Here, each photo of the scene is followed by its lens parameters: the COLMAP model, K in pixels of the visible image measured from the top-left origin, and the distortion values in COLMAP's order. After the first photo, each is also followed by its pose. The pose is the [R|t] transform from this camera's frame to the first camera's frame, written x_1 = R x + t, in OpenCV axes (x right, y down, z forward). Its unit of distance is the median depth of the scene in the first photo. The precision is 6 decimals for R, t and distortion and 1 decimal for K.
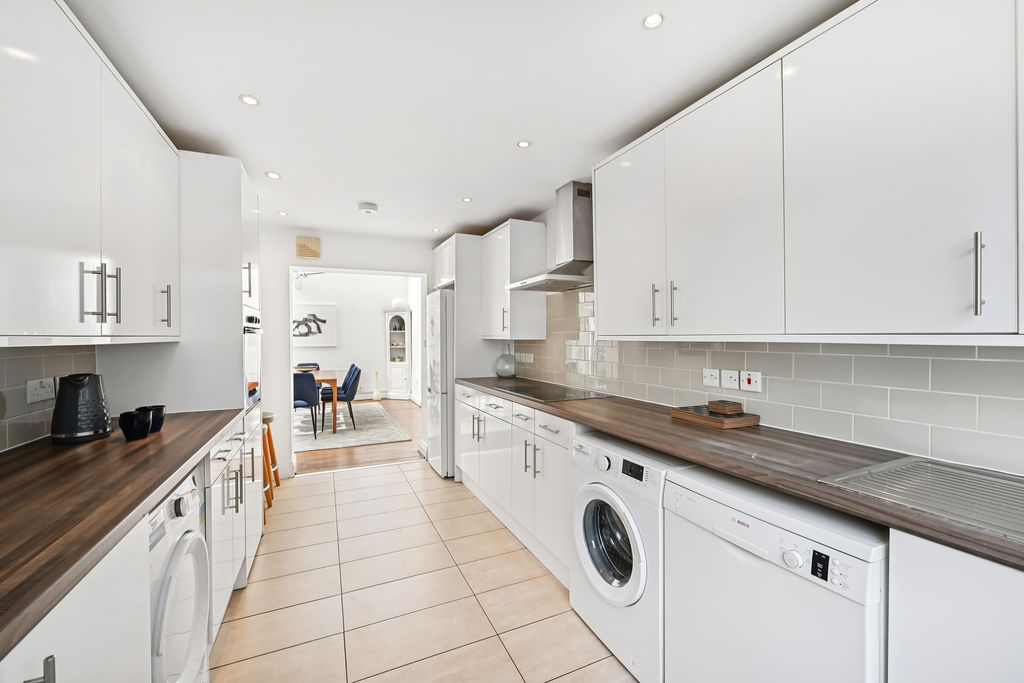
lens RADIAL K [[421.7, 0, 513.3], [0, 421.7, 339.6], [0, 0, 1]] dist [-0.000068, 0.000000]
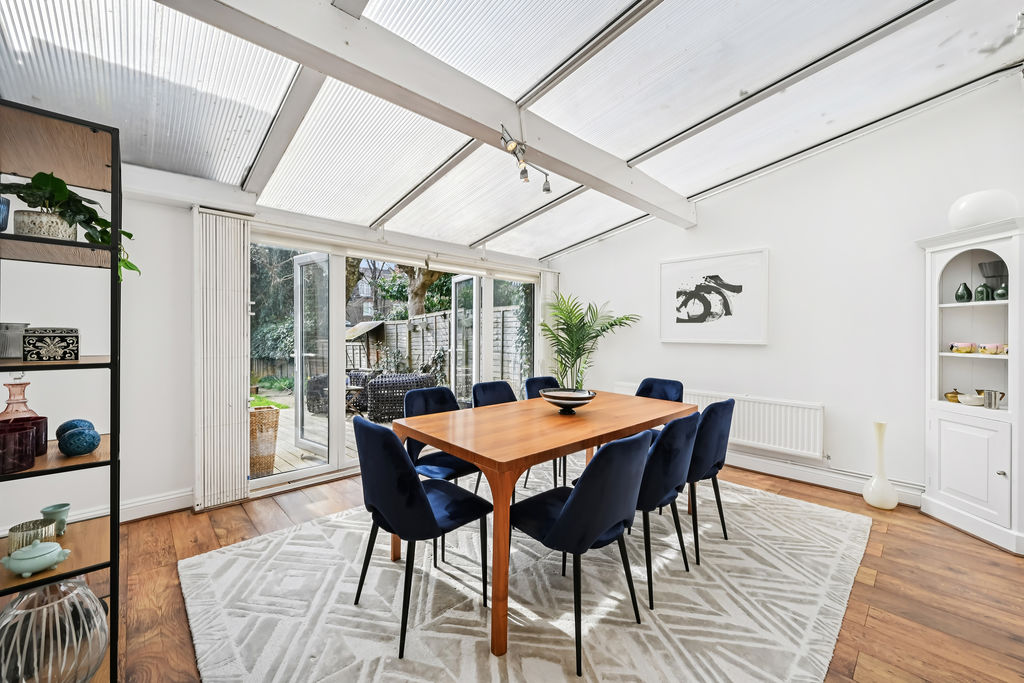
lens RADIAL K [[401.0, 0, 511.5], [0, 401.0, 341.7], [0, 0, 1]] dist [-0.000233, 0.000007]
pose [[0.322915, 0.037017, -0.945704, -0.117610], [-0.013853, 0.999313, 0.034386, 0.001905], [0.946327, 0.001997, 0.323206, 0.632594]]
